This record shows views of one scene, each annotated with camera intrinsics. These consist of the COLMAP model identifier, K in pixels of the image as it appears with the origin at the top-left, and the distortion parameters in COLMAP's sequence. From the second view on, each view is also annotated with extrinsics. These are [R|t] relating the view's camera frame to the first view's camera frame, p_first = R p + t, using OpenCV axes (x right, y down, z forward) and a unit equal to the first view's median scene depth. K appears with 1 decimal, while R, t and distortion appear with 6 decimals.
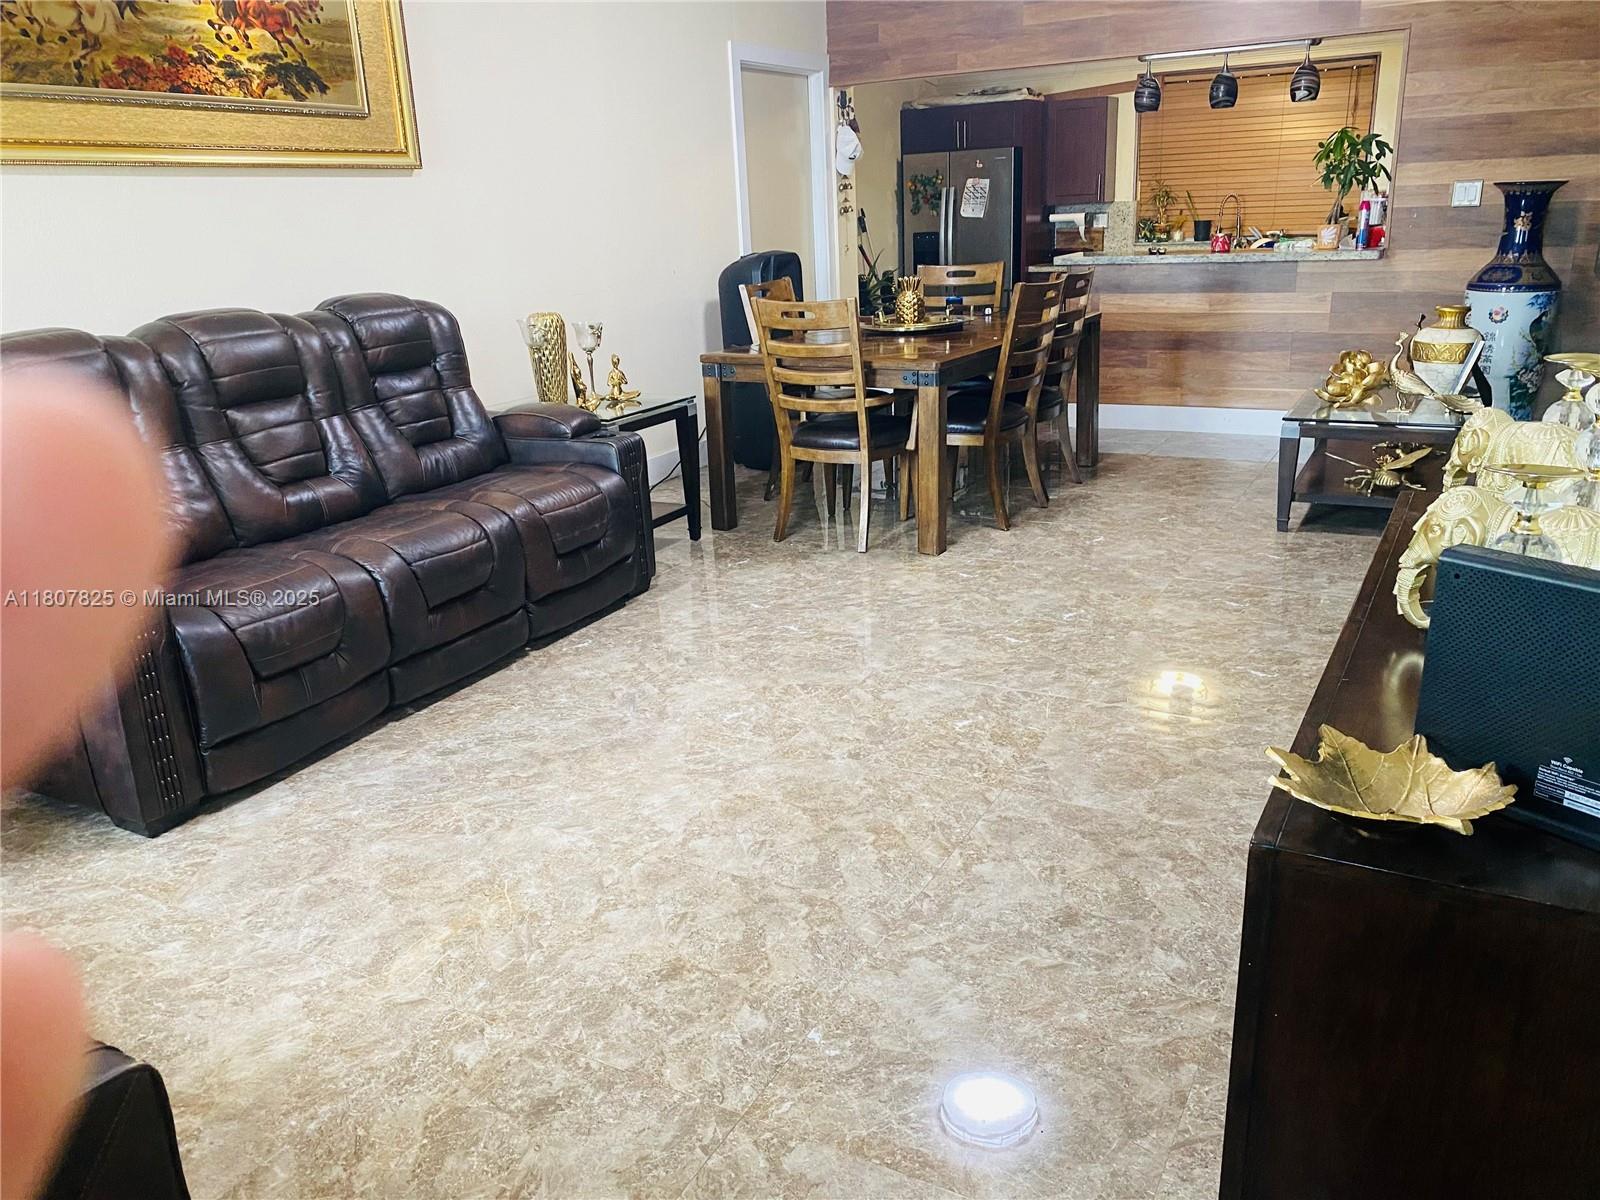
lens RADIAL K [[1204.5, 0, 783.4], [0, 1204.5, 599.0], [0, 0, 1]] dist [0.033846, -0.044594]
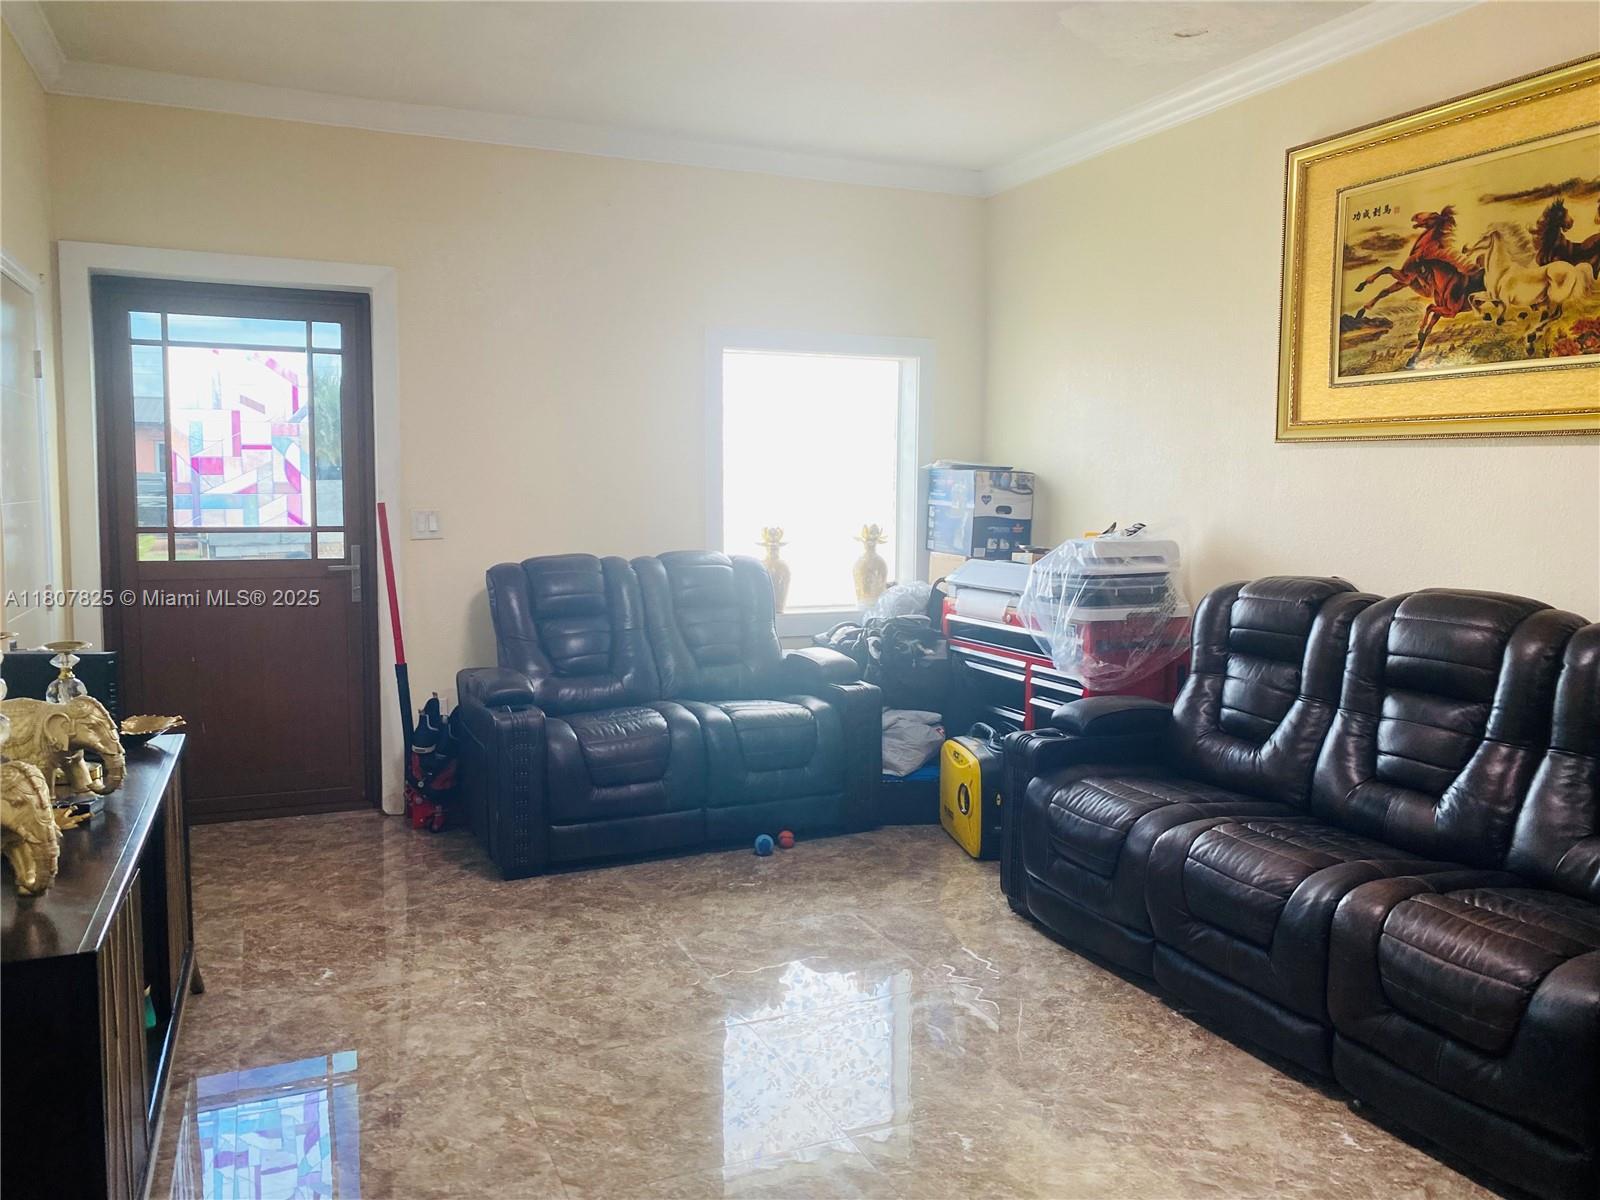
lens RADIAL K [[1208.6, 0, 800.6], [0, 1208.6, 580.2], [0, 0, 1]] dist [0.058837, -0.073274]
pose [[-0.602373, 0.112120, -0.790301, 0.586386], [-0.220123, 0.928361, 0.299486, -0.439750], [0.767263, 0.354365, -0.534539, 1.182264]]
